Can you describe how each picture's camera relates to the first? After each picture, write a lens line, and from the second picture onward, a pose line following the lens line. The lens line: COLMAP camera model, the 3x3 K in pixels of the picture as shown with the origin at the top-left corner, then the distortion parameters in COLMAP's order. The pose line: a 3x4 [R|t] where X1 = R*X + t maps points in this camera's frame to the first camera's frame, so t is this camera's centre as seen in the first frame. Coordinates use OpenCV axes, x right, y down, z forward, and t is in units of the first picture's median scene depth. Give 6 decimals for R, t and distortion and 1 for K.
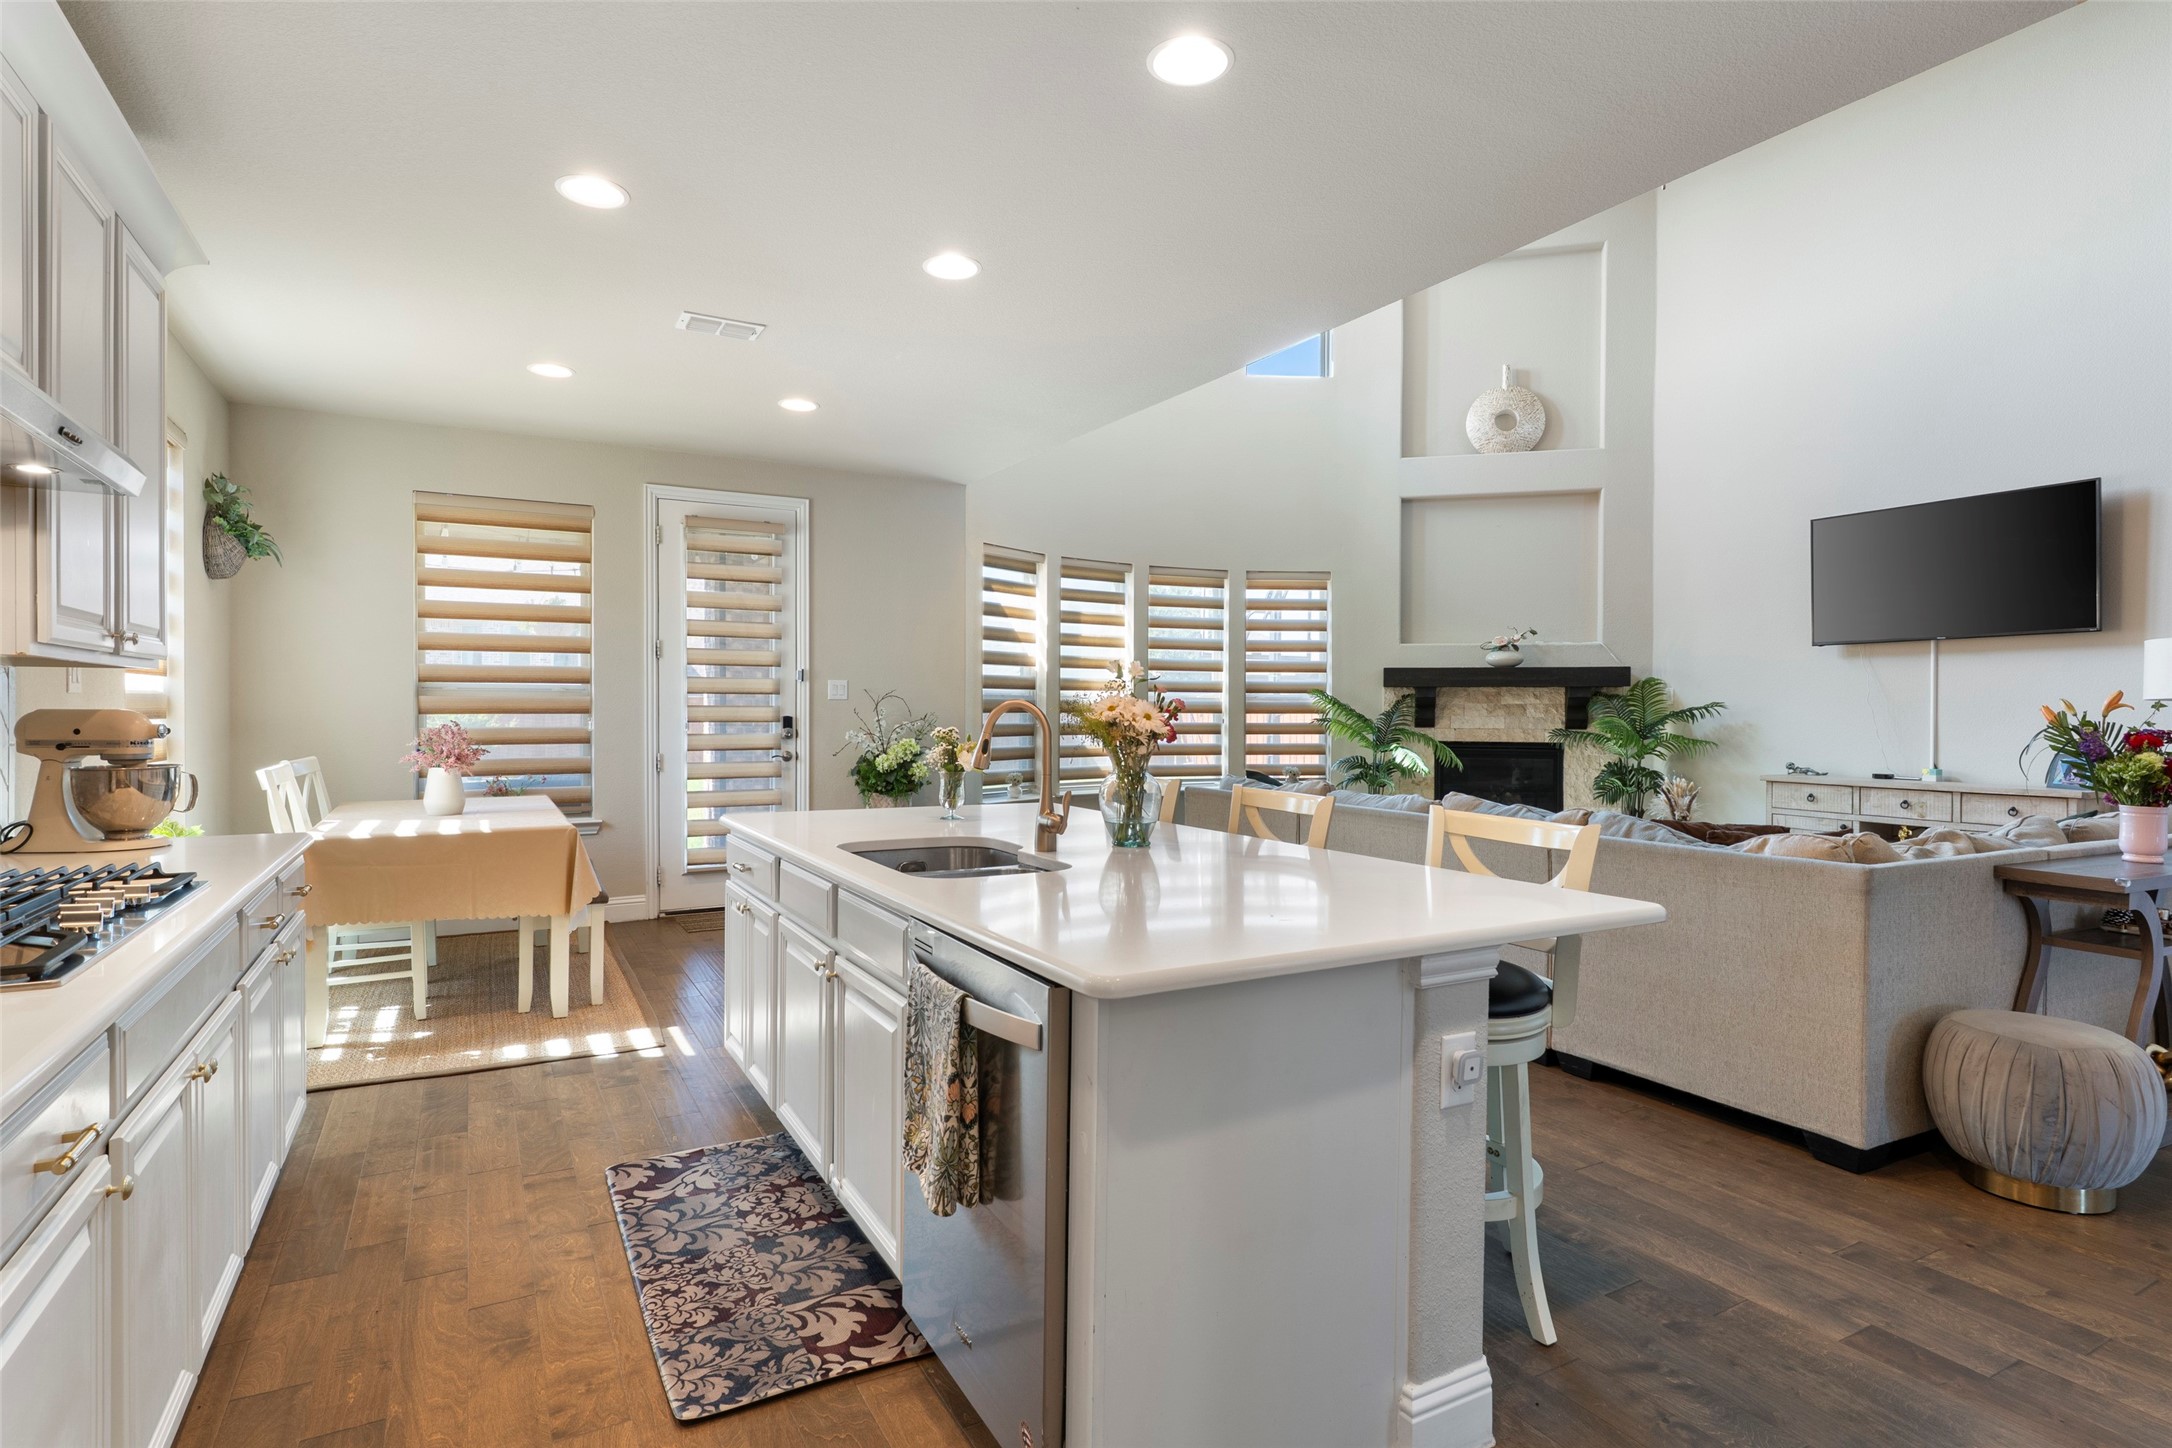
lens RADIAL K [[1088.0, 0, 1082.0], [0, 1088.0, 716.2], [0, 0, 1]] dist [0.016807, 0.000783]
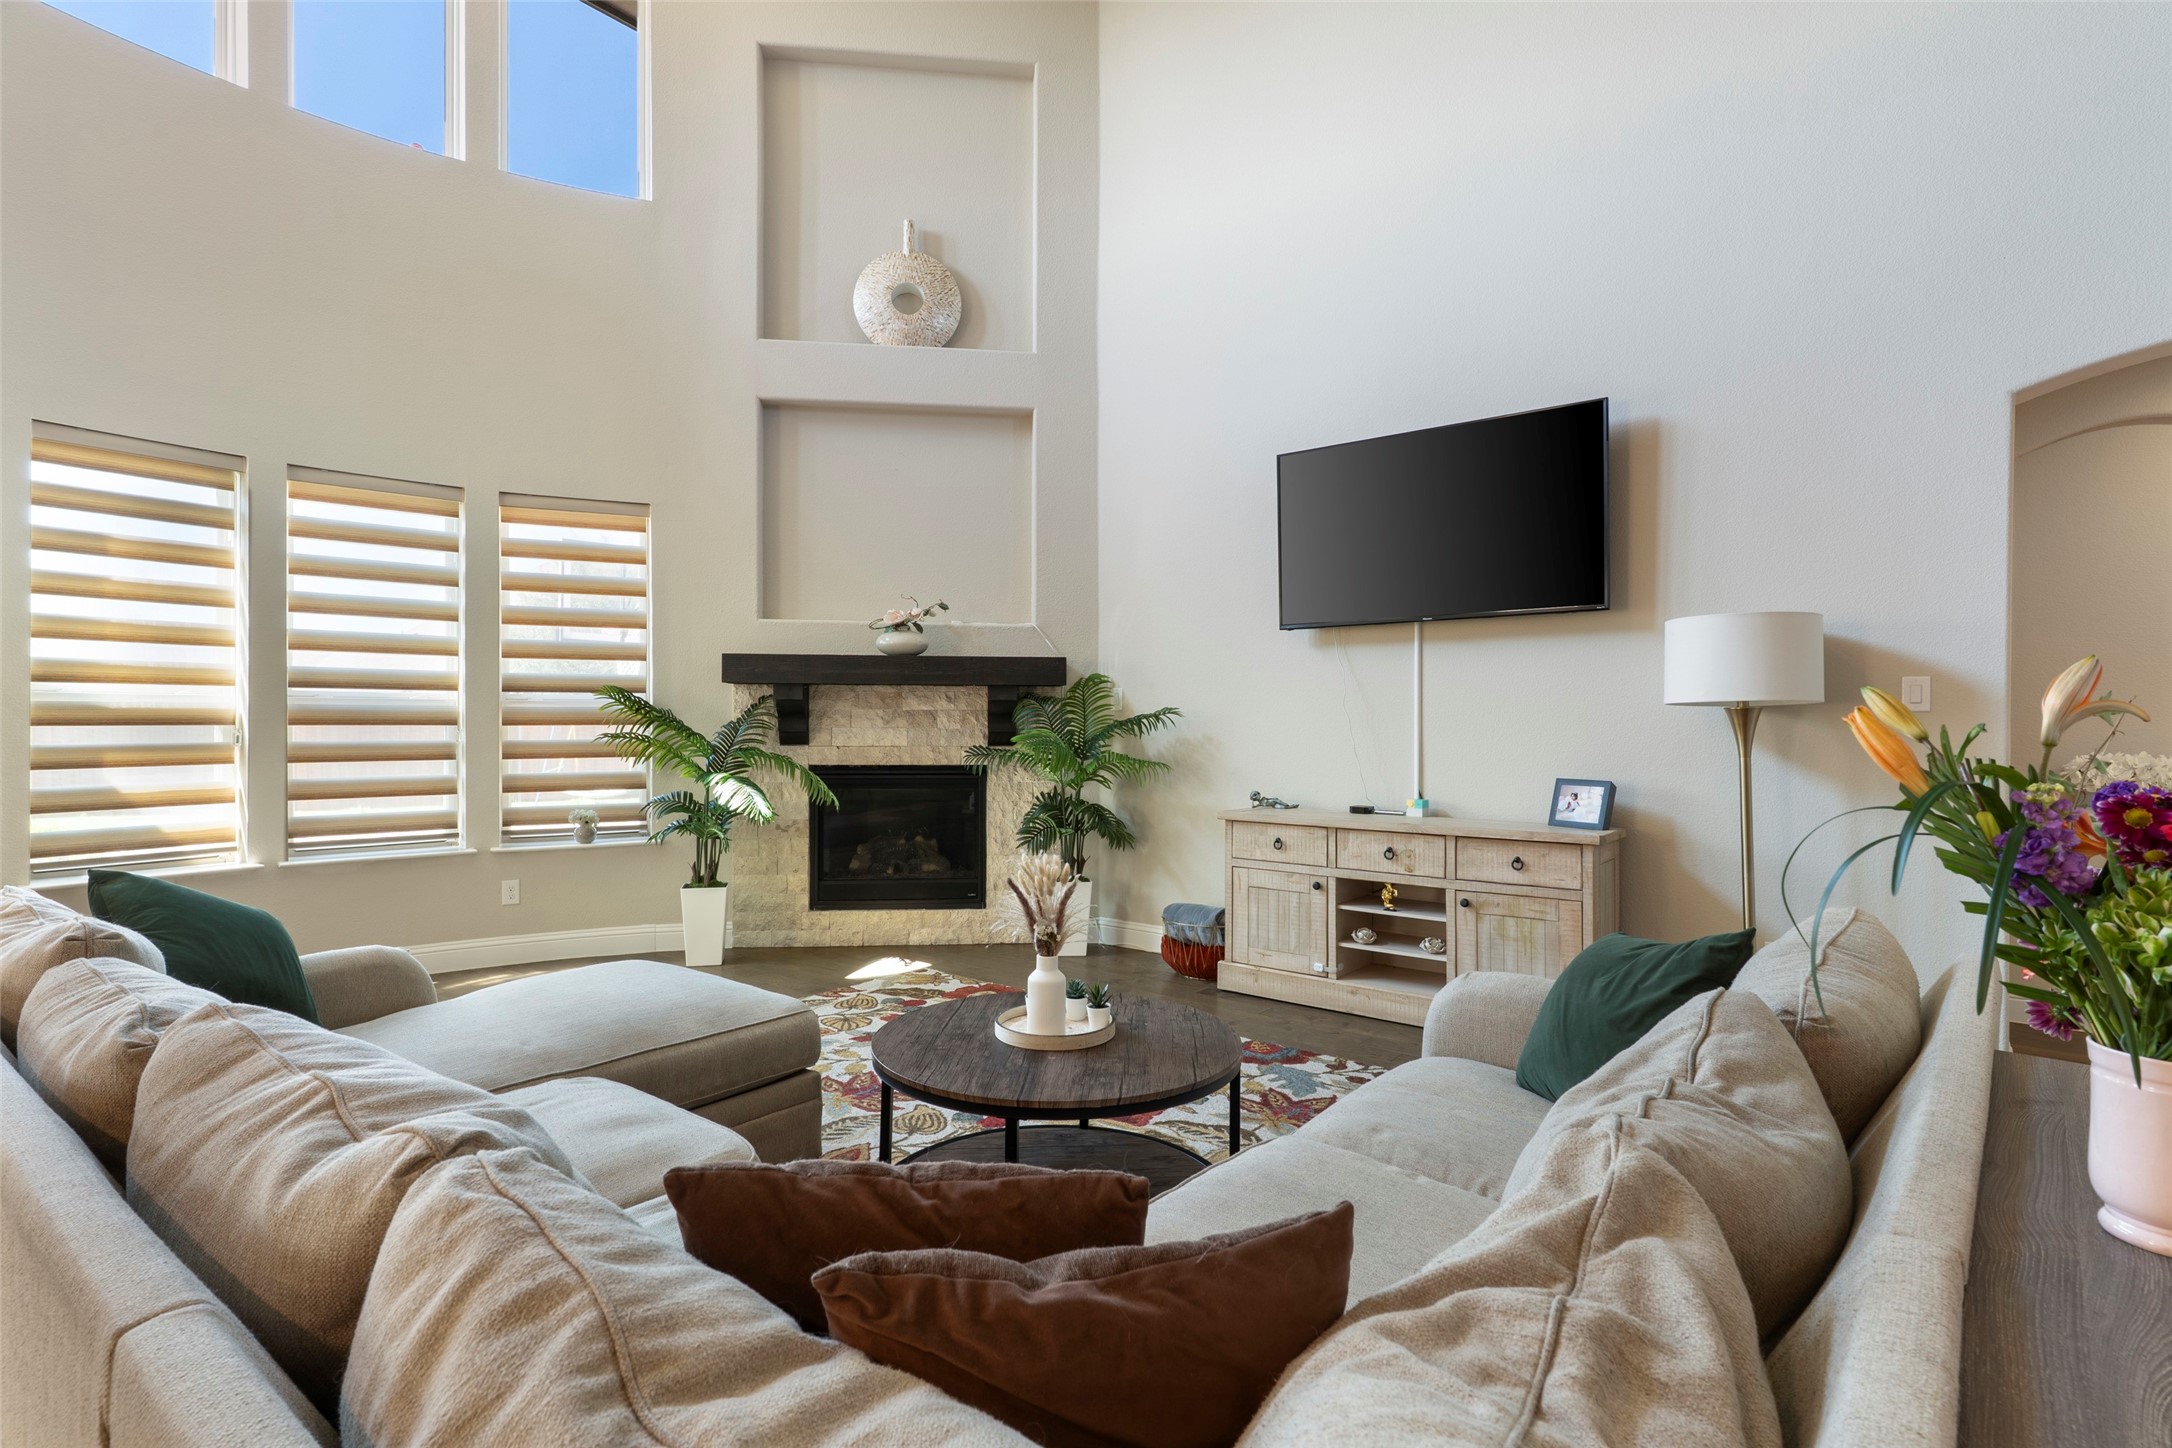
lens RADIAL K [[1088.0, 0, 1082.0], [0, 1088.0, 716.2], [0, 0, 1]] dist [0.016807, 0.000783]
pose [[0.923229, -0.001698, 0.384246, 0.229814], [0.004310, 0.999973, -0.005937, -0.002812], [-0.384226, 0.007137, 0.923212, 0.330319]]
